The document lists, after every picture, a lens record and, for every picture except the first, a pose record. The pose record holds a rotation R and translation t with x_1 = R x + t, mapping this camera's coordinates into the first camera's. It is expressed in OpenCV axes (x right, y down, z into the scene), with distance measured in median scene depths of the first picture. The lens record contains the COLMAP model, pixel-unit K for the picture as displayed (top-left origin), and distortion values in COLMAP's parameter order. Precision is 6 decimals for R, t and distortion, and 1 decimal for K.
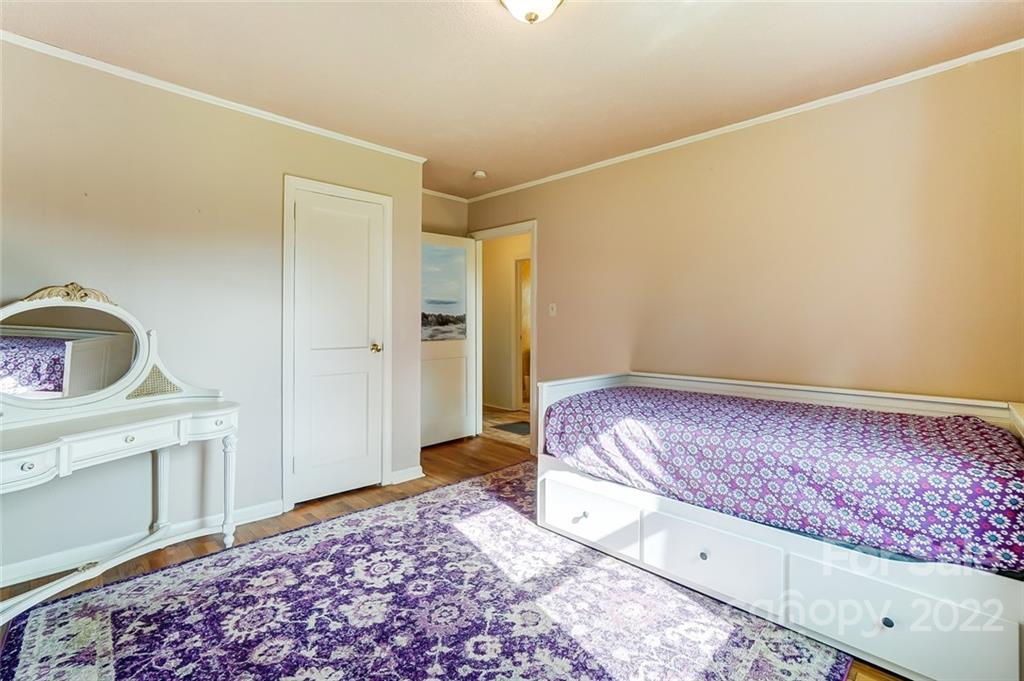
lens RADIAL K [[460.6, 0, 511.1], [0, 460.6, 336.4], [0, 0, 1]] dist [-0.058243, 0.020881]
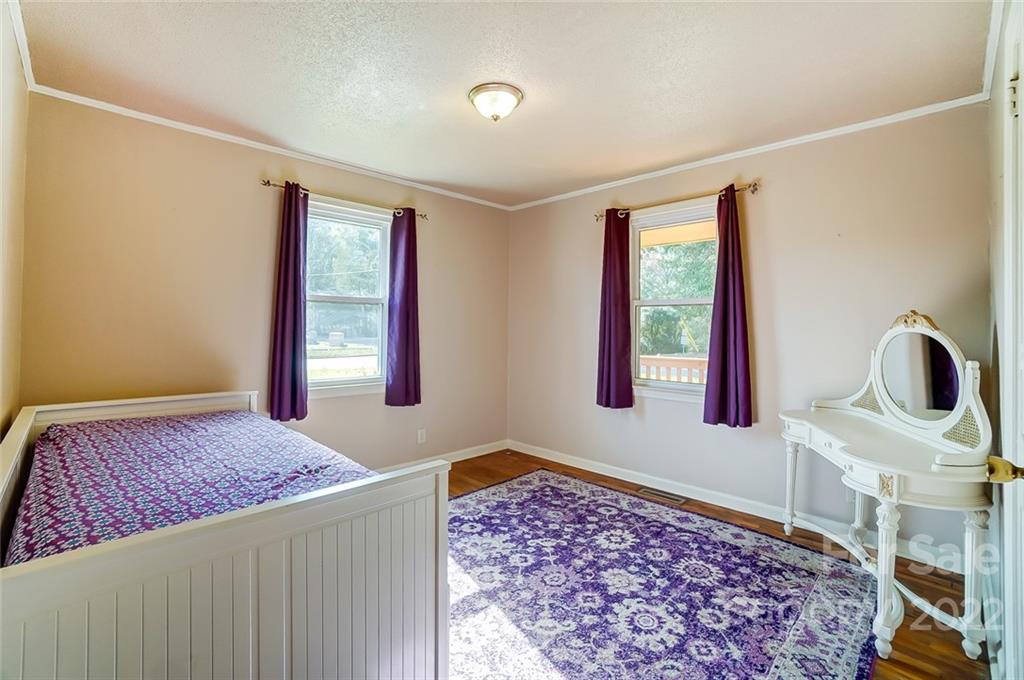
lens RADIAL K [[460.6, 0, 511.1], [0, 460.6, 335.9], [0, 0, 1]] dist [-0.058243, 0.020881]
pose [[-0.999825, -0.018682, 0.000173, -0.012926], [-0.018651, 0.998584, 0.049825, -0.098289], [-0.001104, 0.049813, -0.998758, 2.110837]]
